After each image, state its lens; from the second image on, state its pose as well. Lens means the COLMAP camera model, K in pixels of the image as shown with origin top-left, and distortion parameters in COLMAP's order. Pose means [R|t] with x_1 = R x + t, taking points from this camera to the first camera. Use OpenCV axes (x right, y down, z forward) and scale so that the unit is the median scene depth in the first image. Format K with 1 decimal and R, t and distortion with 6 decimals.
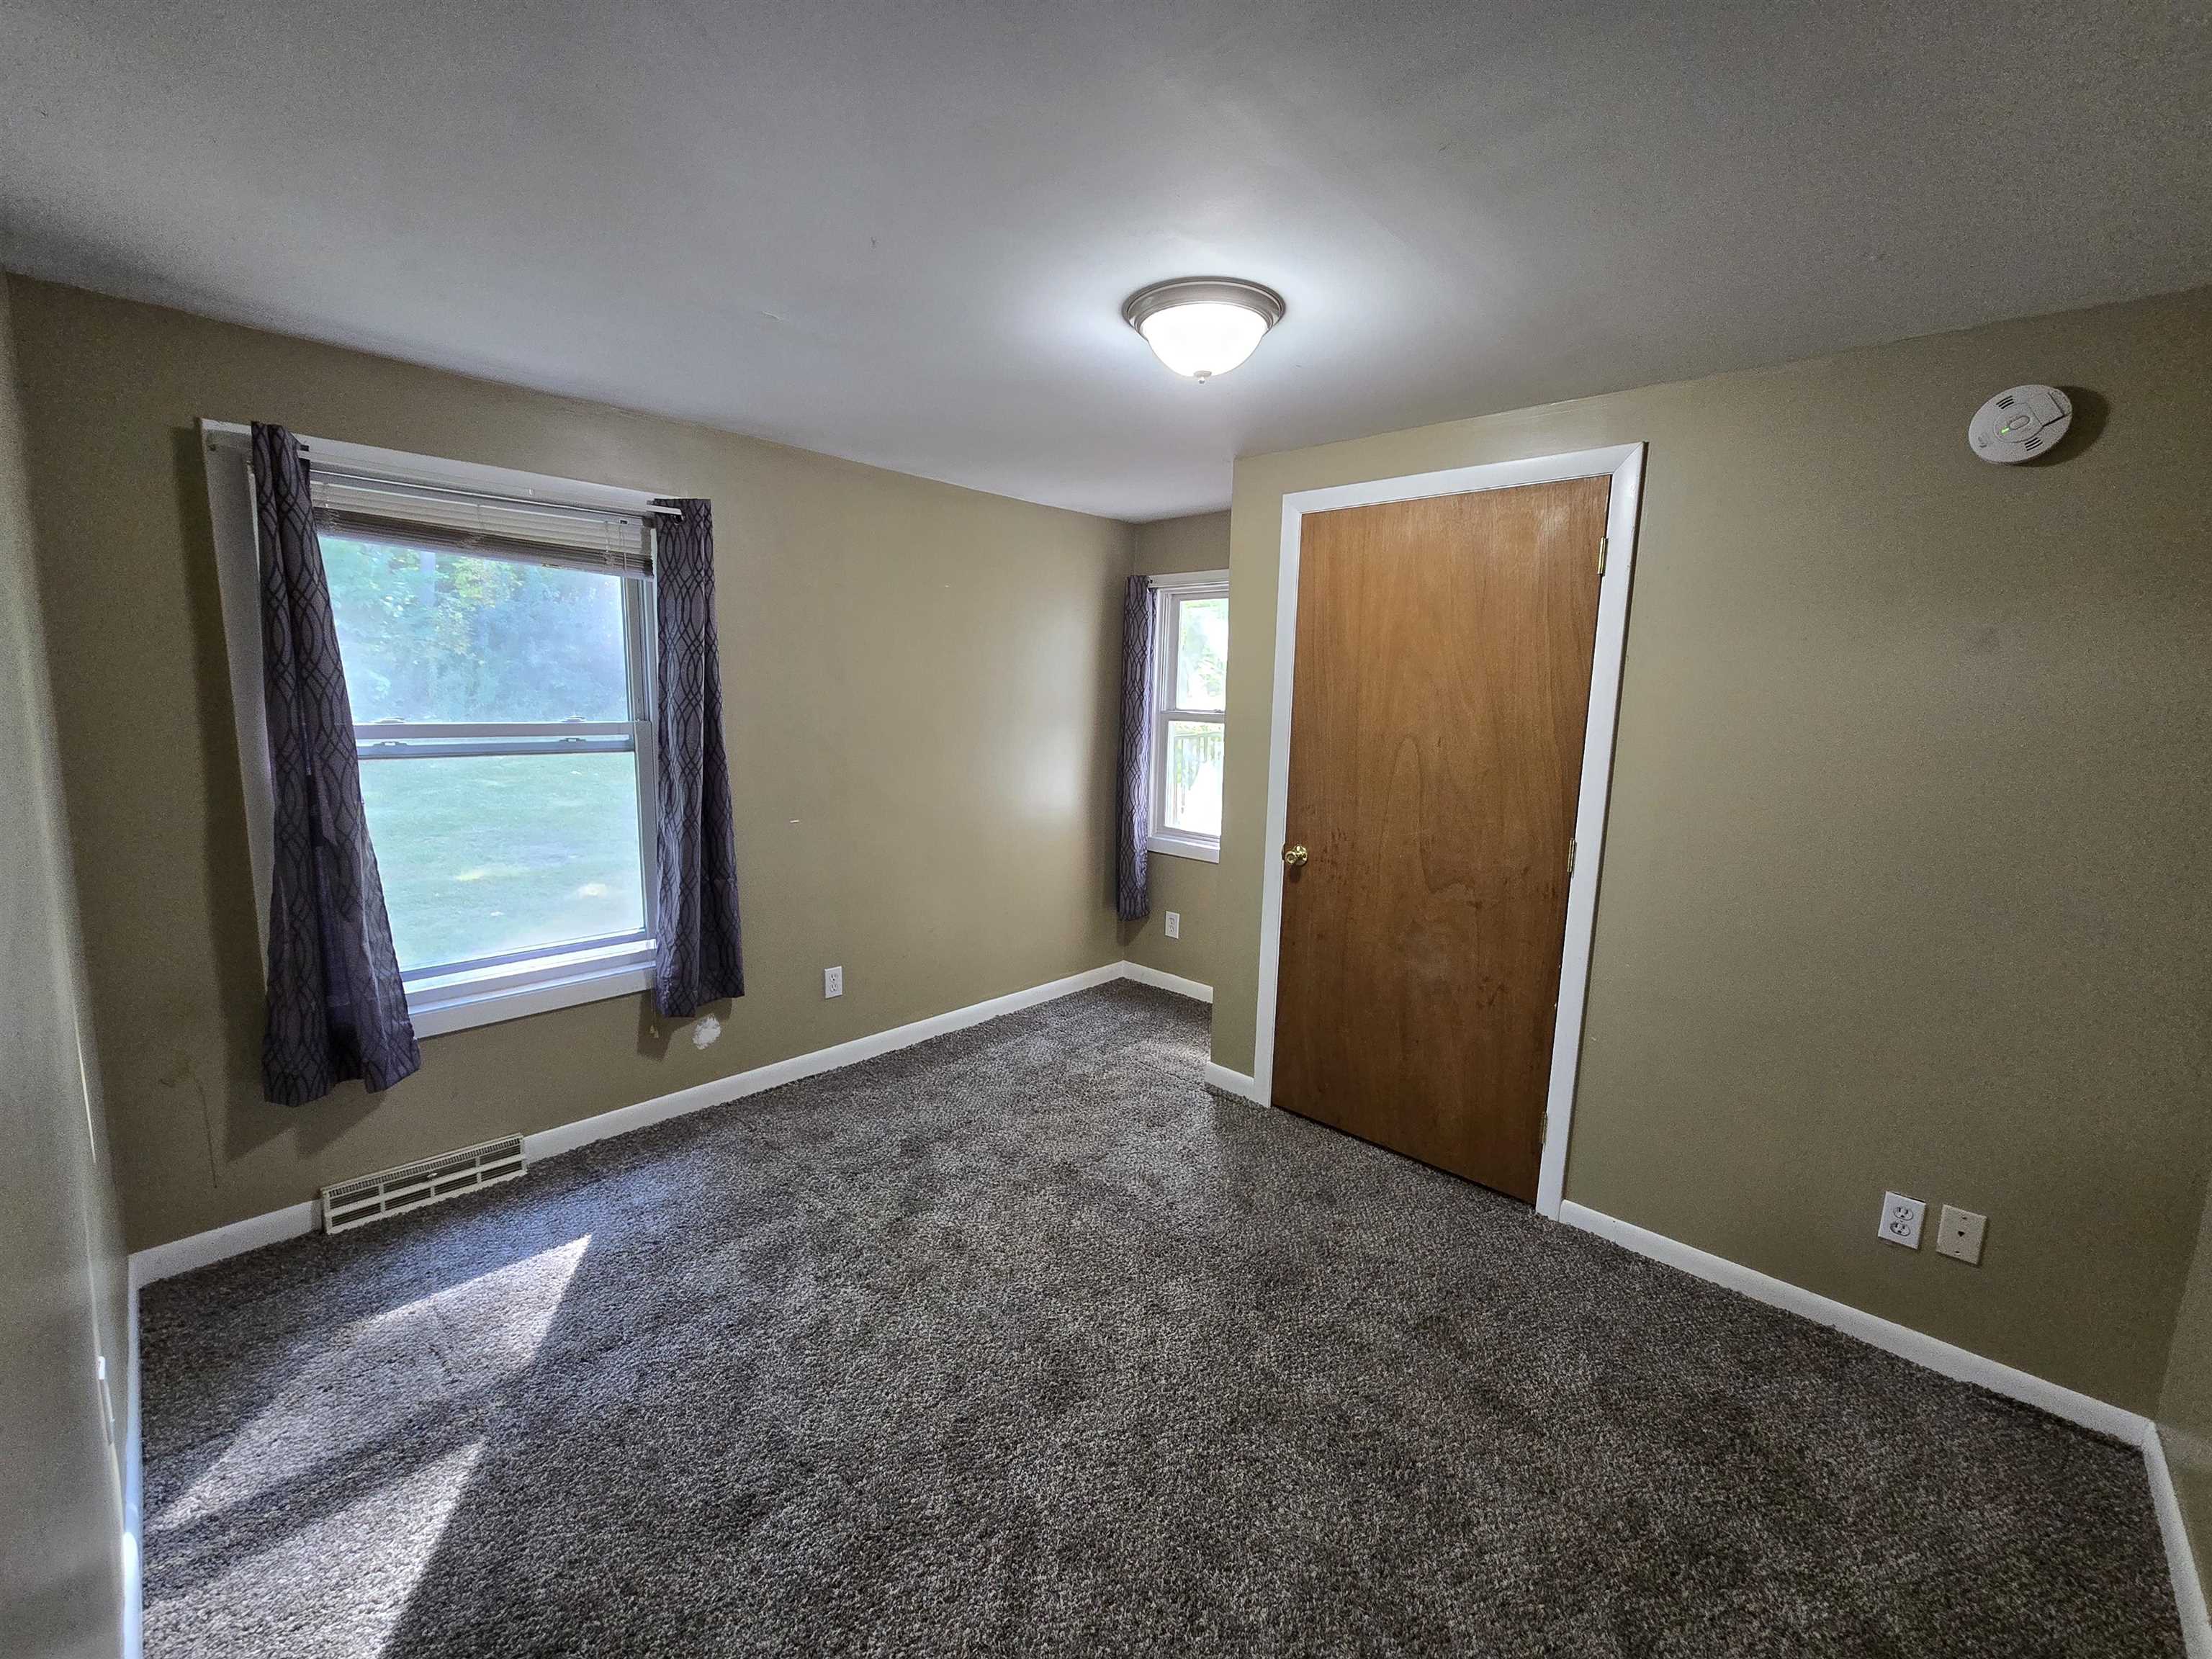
lens RADIAL K [[913.8, 0, 1105.5], [0, 913.8, 826.1], [0, 0, 1]] dist [-0.001755, 0.001346]
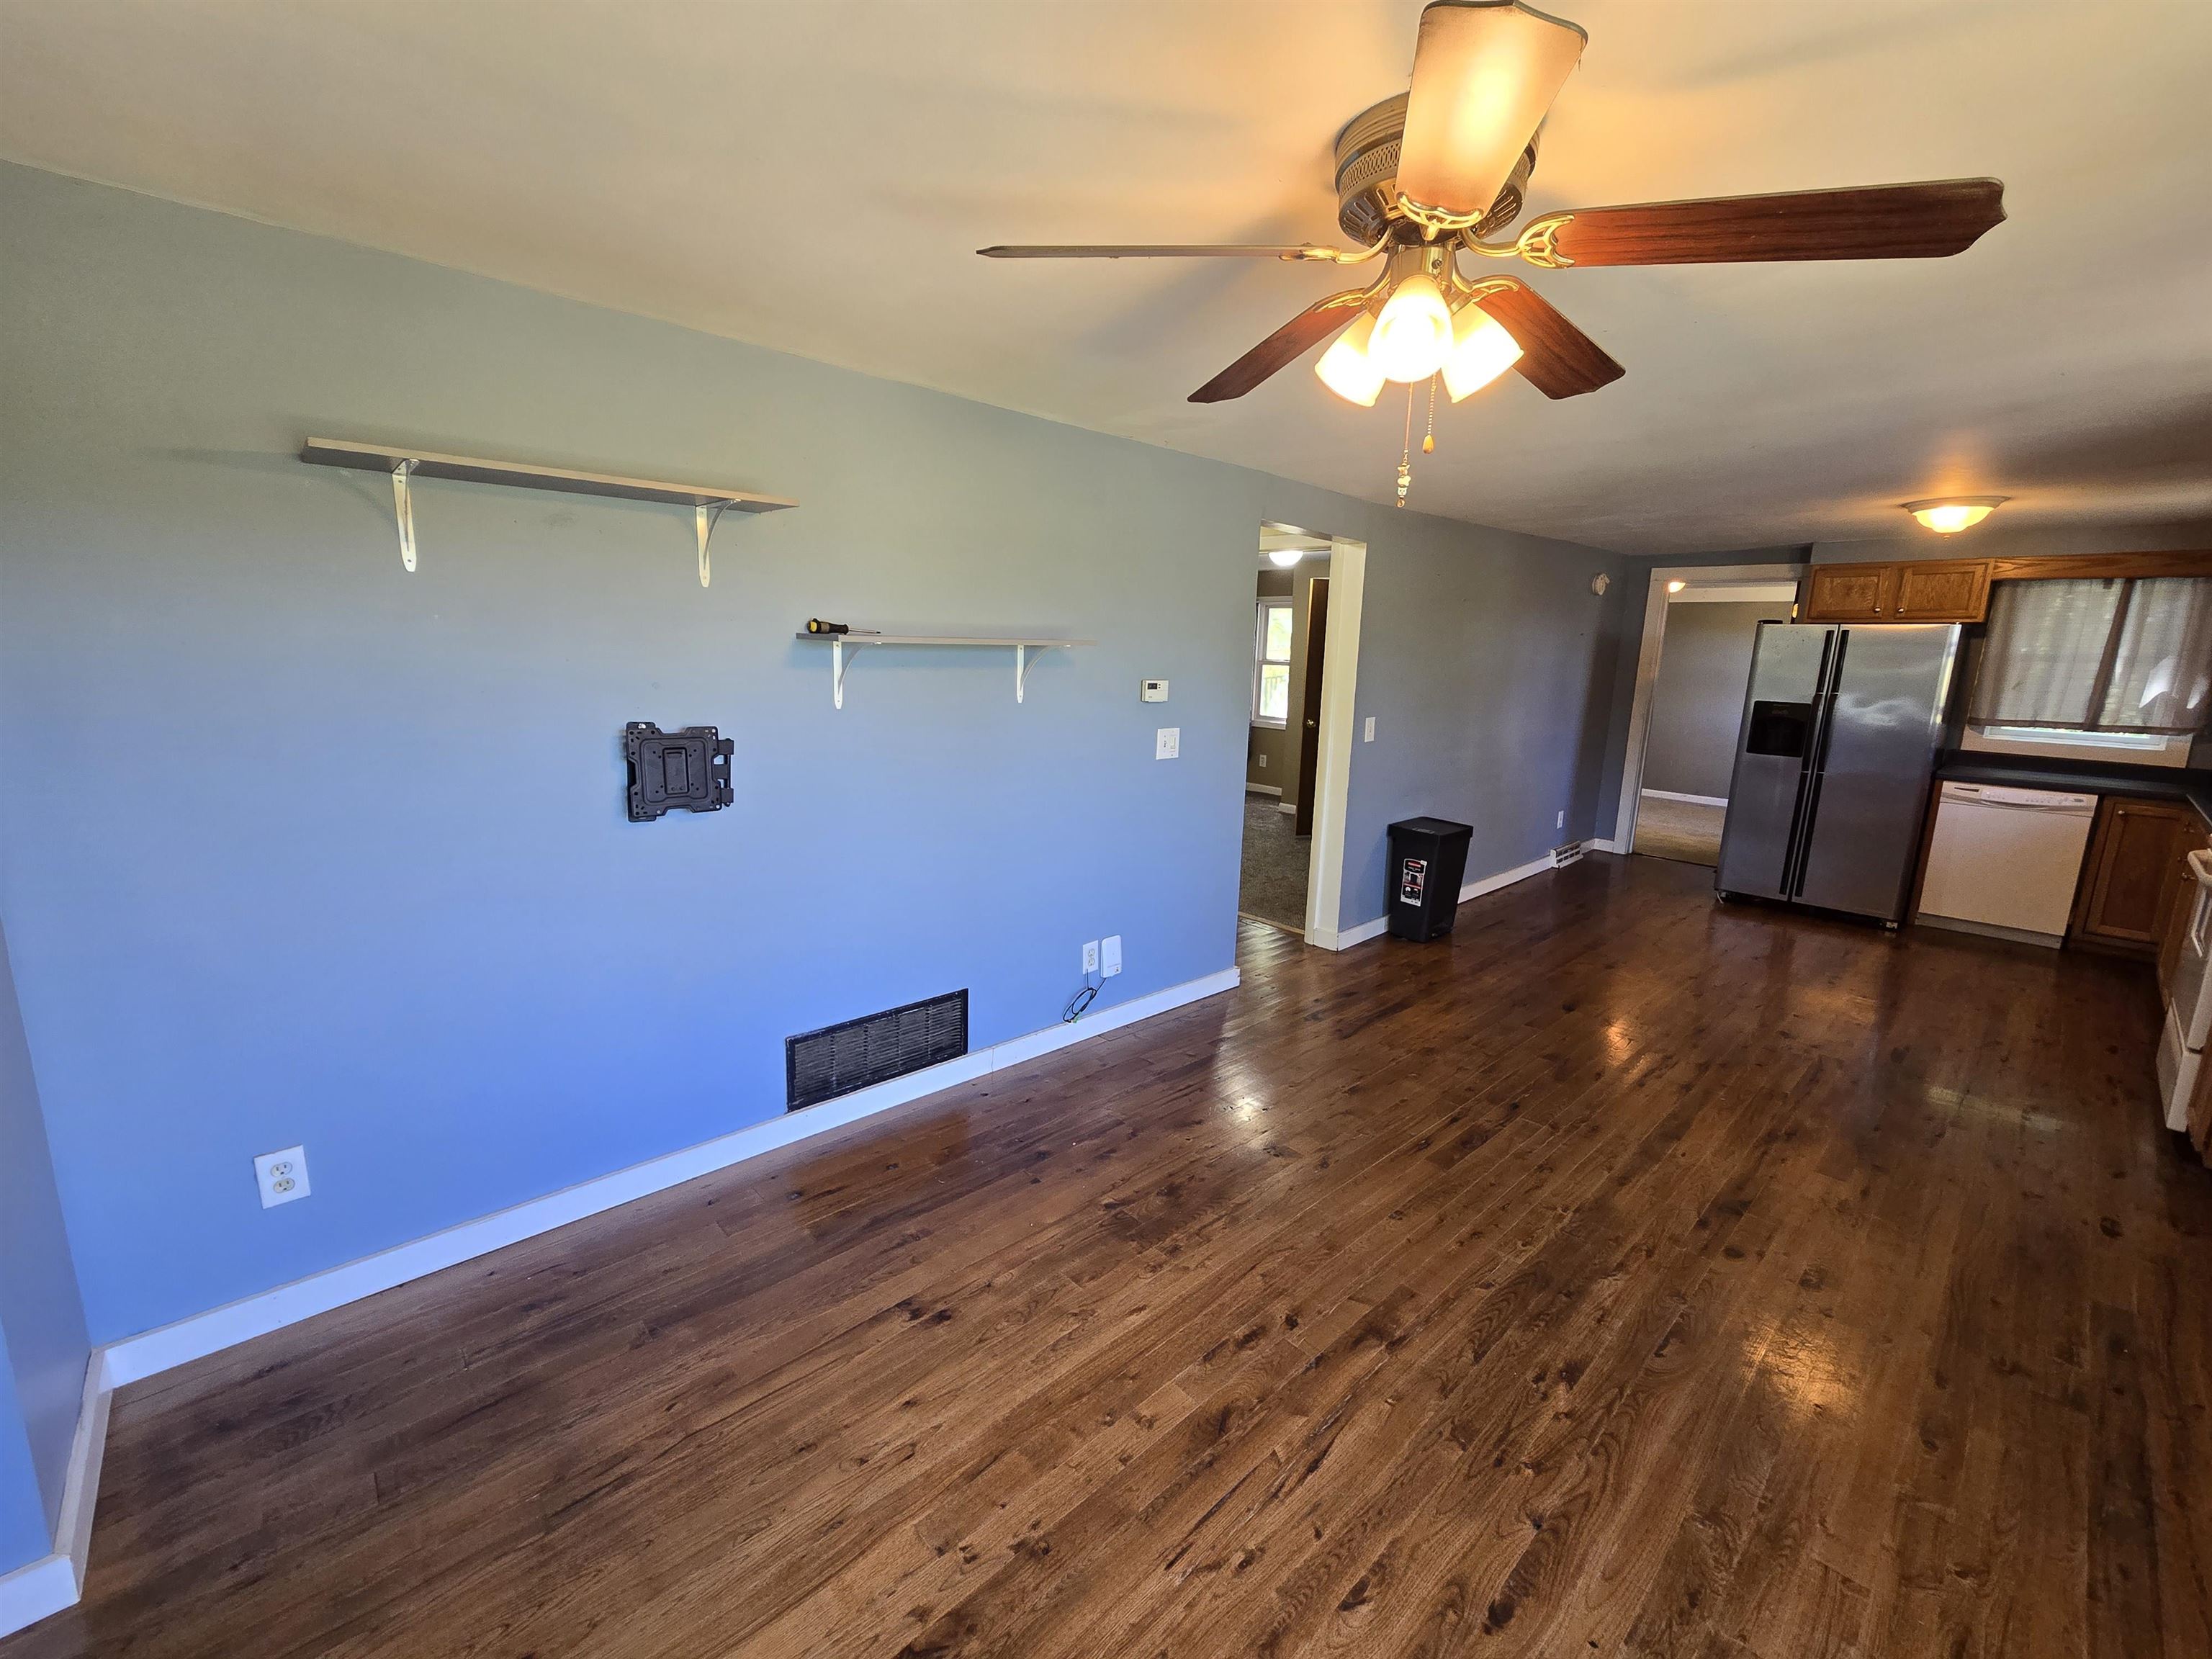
lens RADIAL K [[913.8, 0, 1111.7], [0, 913.8, 827.8], [0, 0, 1]] dist [-0.001755, 0.001346]
pose [[0.998174, 0.011263, -0.059340, -0.152686], [-0.007724, 0.998197, 0.059527, 0.140719], [0.059903, -0.058960, 0.996461, -1.172189]]
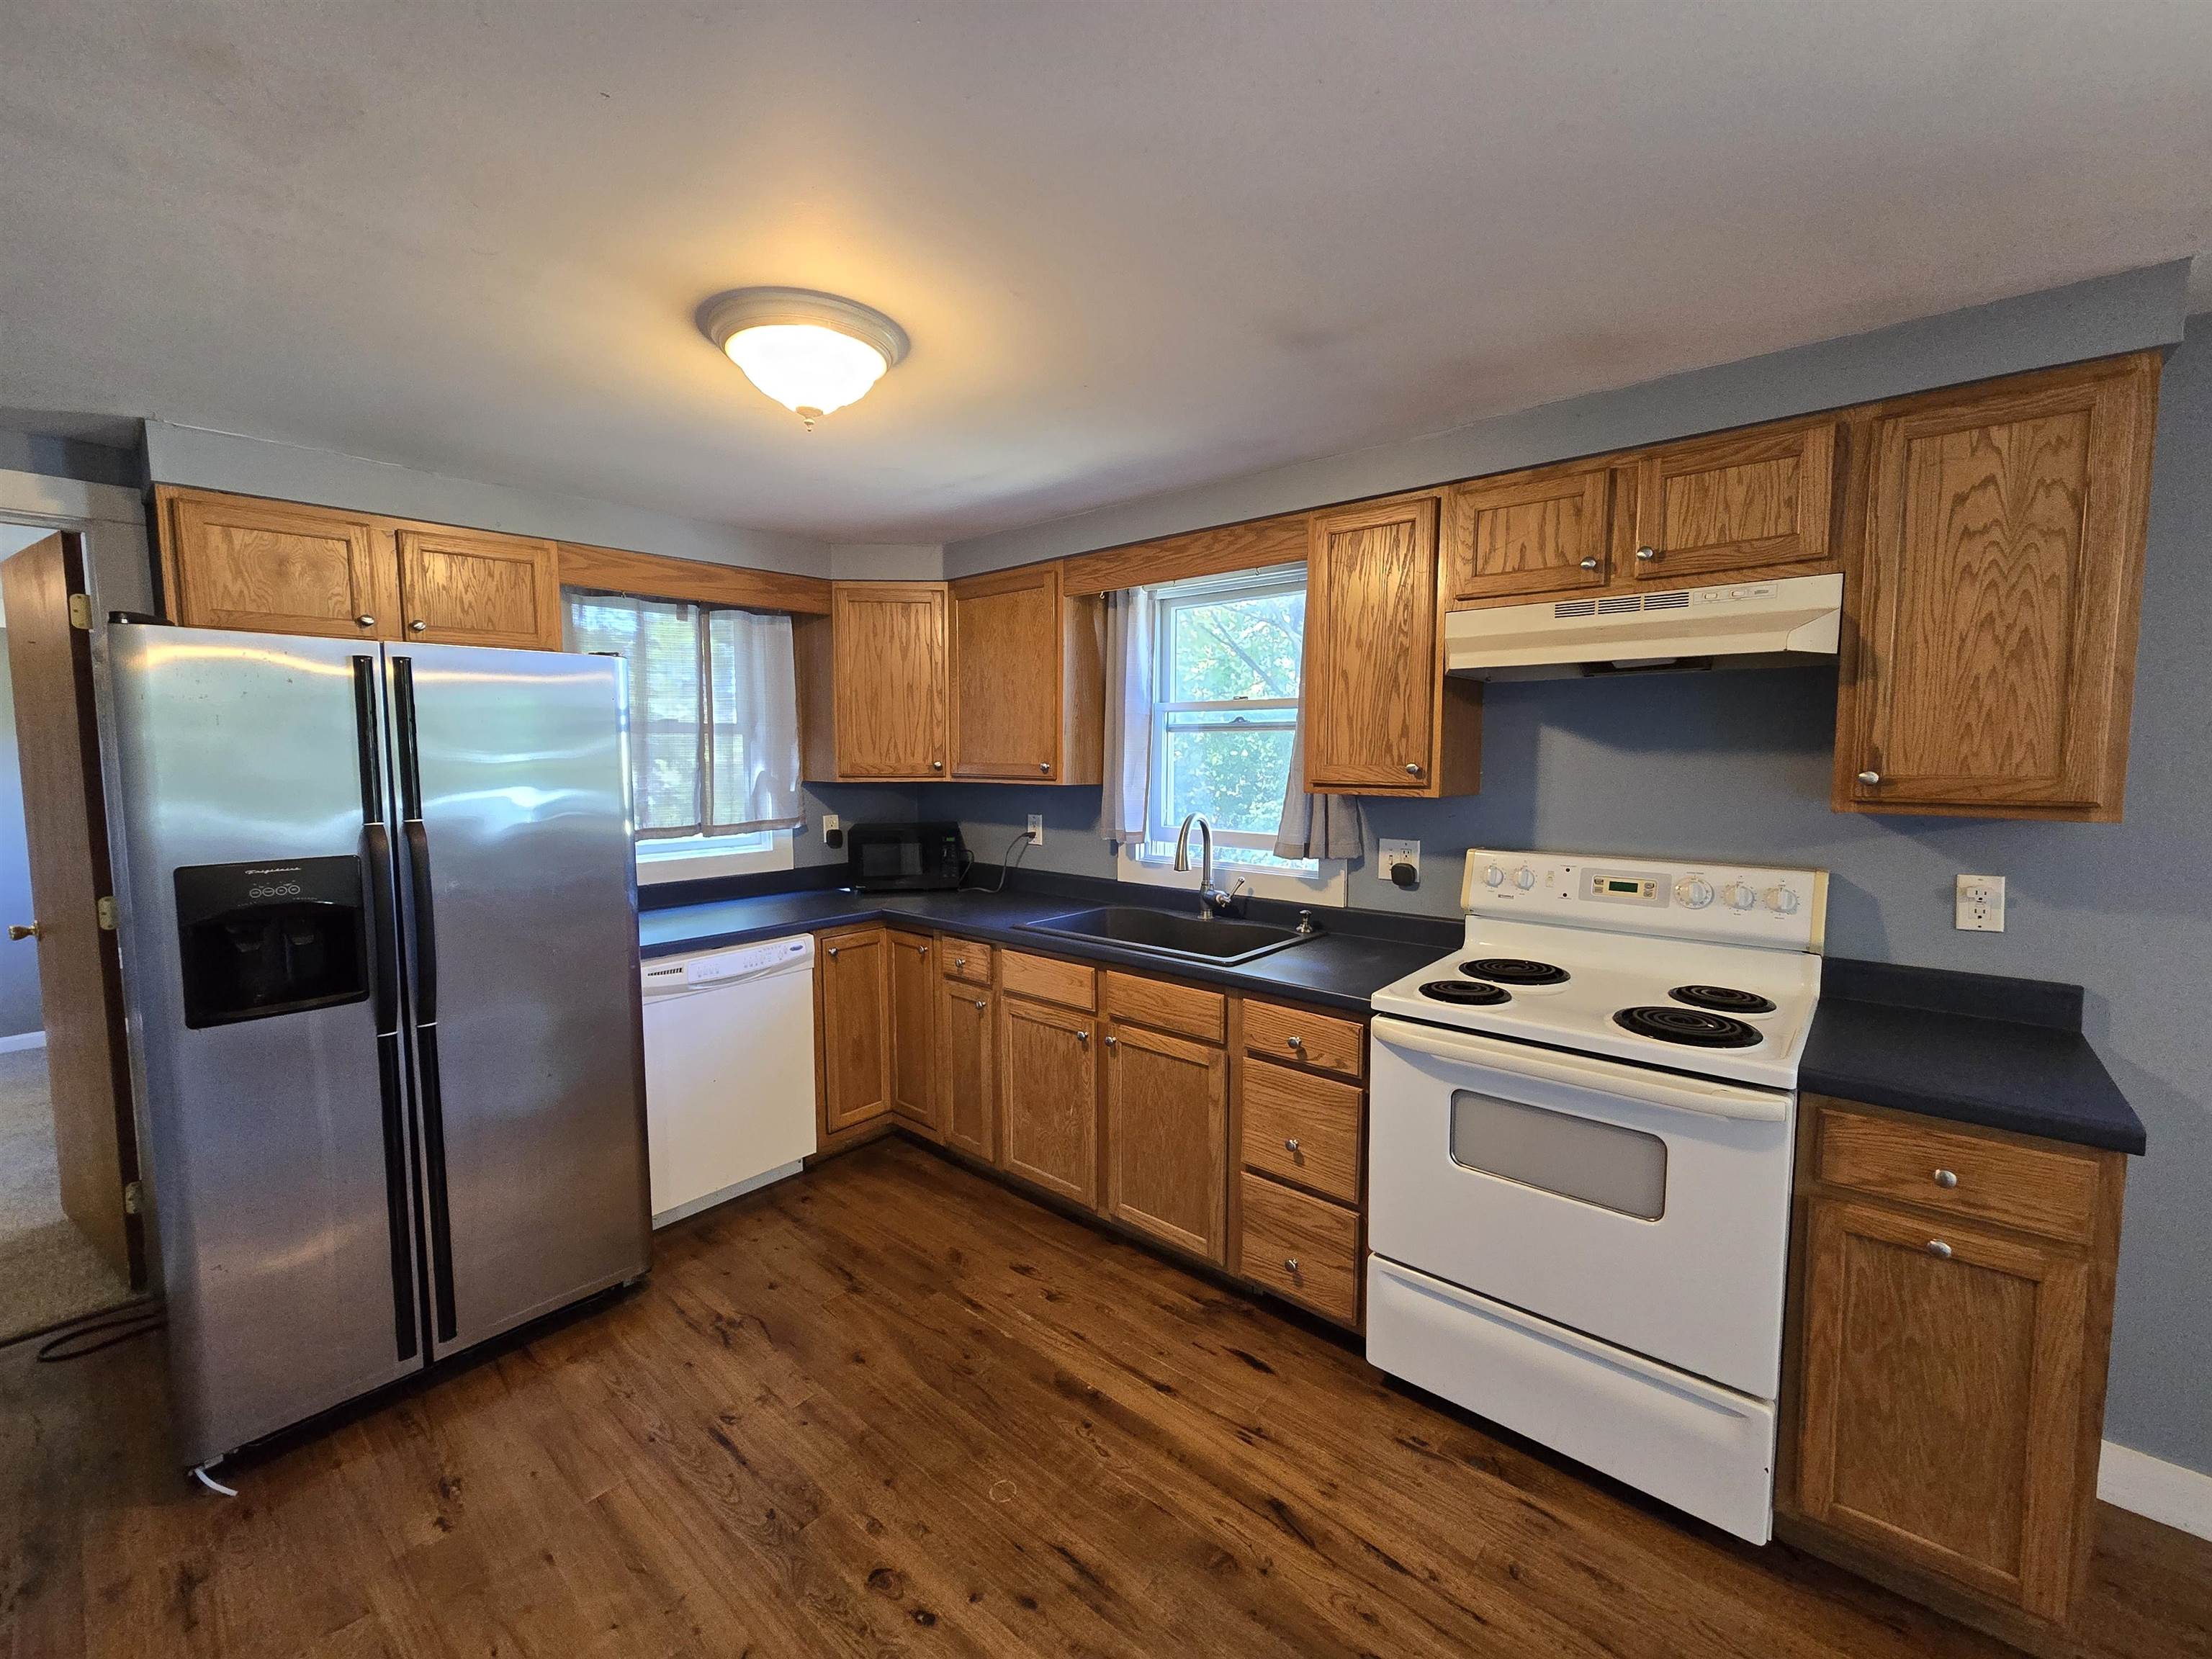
lens RADIAL K [[913.8, 0, 1108.8], [0, 913.8, 828.1], [0, 0, 1]] dist [-0.001755, 0.001346]
pose [[-0.045921, -0.115051, 0.992298, 2.018797], [0.139428, 0.982884, 0.120412, -0.480344], [-0.989167, 0.143883, -0.029094, 3.854269]]
